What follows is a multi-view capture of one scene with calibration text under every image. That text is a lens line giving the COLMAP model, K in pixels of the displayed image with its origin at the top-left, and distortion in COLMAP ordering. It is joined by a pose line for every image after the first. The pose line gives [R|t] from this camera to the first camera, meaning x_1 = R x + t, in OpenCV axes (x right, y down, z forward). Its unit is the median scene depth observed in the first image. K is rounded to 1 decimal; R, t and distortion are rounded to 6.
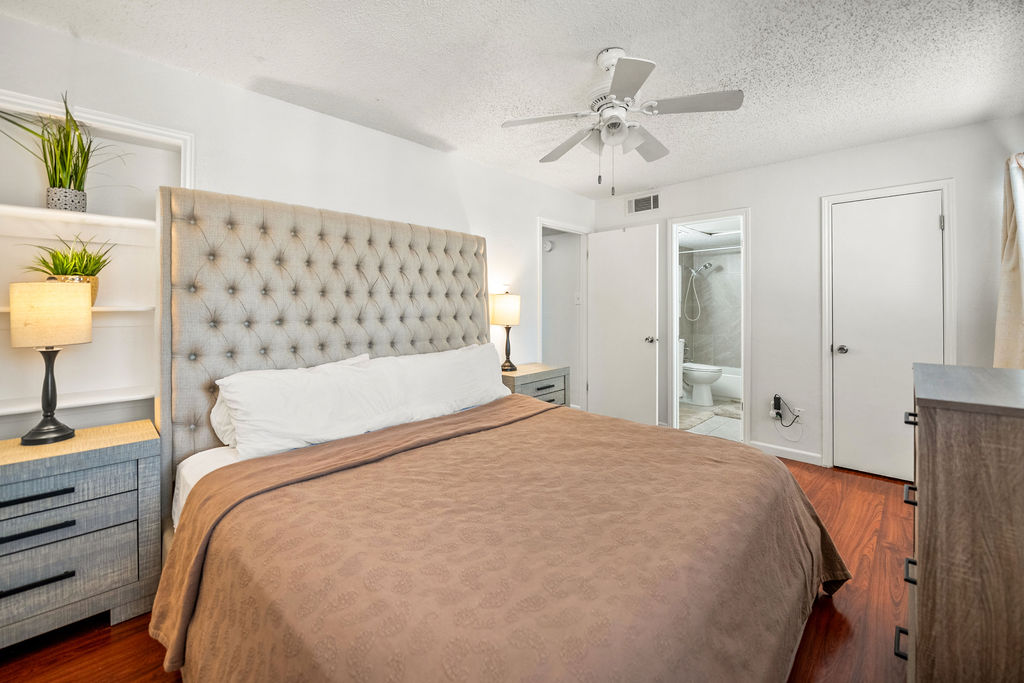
lens RADIAL K [[427.2, 0, 512.4], [0, 427.2, 302.6], [0, 0, 1]] dist [-0.000767, -0.000373]
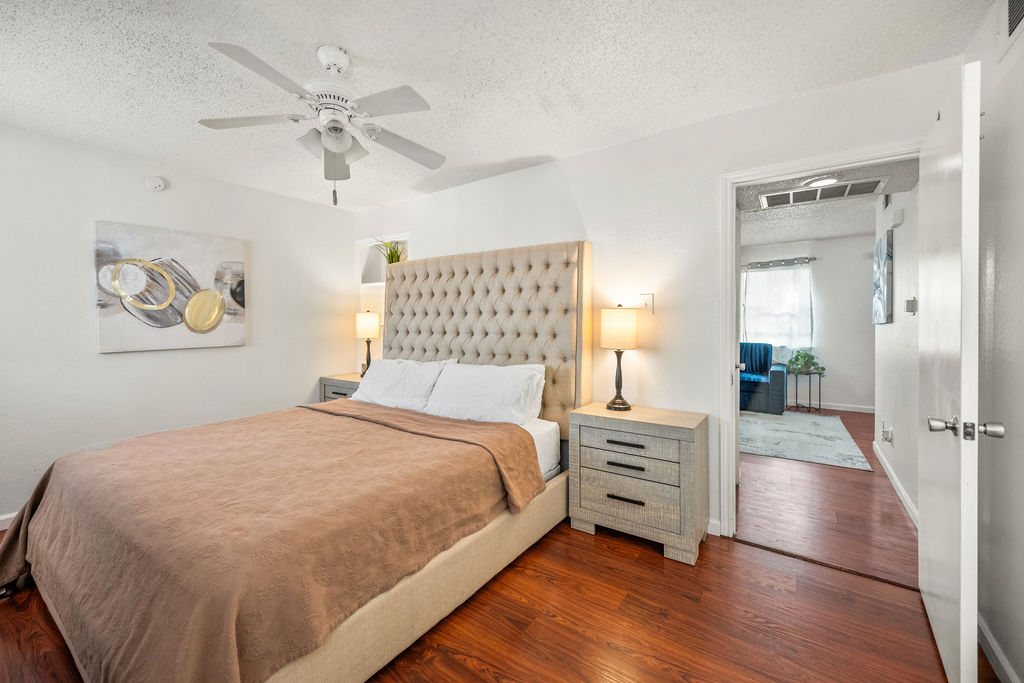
lens RADIAL K [[409.7, 0, 509.3], [0, 409.7, 326.4], [0, 0, 1]] dist [0.001642, 0.000016]
pose [[0.144893, 0.006629, -0.989425, 0.743664], [0.004013, 0.999965, 0.007287, 0.008270], [0.989439, -0.005027, 0.144861, 0.784263]]
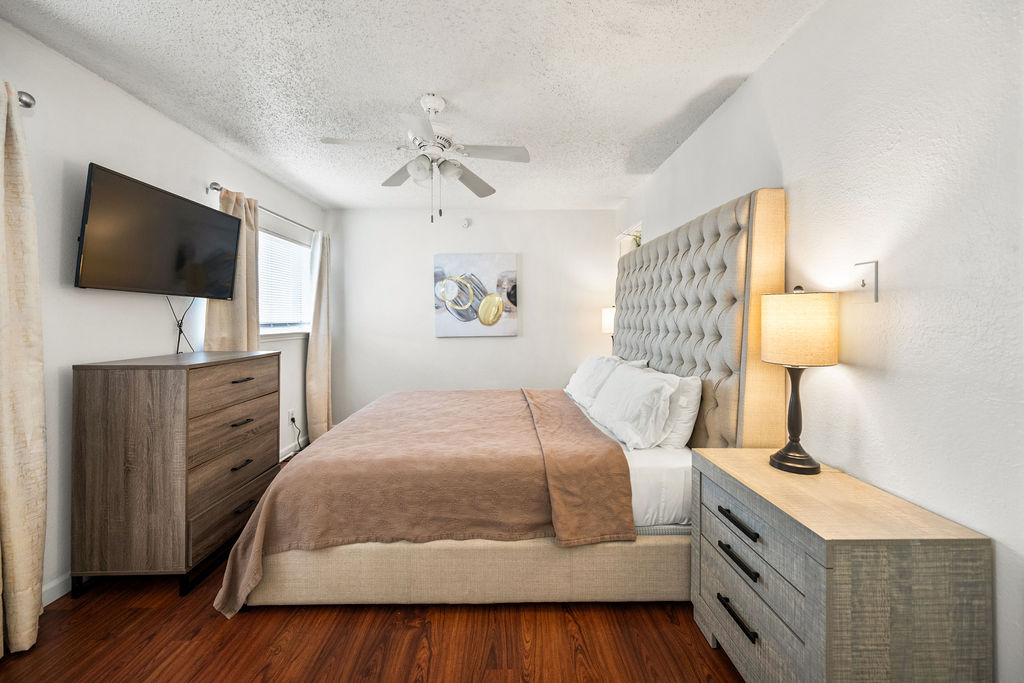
lens RADIAL K [[405.7, 0, 509.8], [0, 405.7, 318.6], [0, 0, 1]] dist [0.000577, -0.000035]
pose [[-0.716654, -0.000955, -0.697429, 0.533757], [0.001629, 0.999994, -0.003043, 0.009430], [0.697427, -0.003317, -0.716648, 1.213023]]
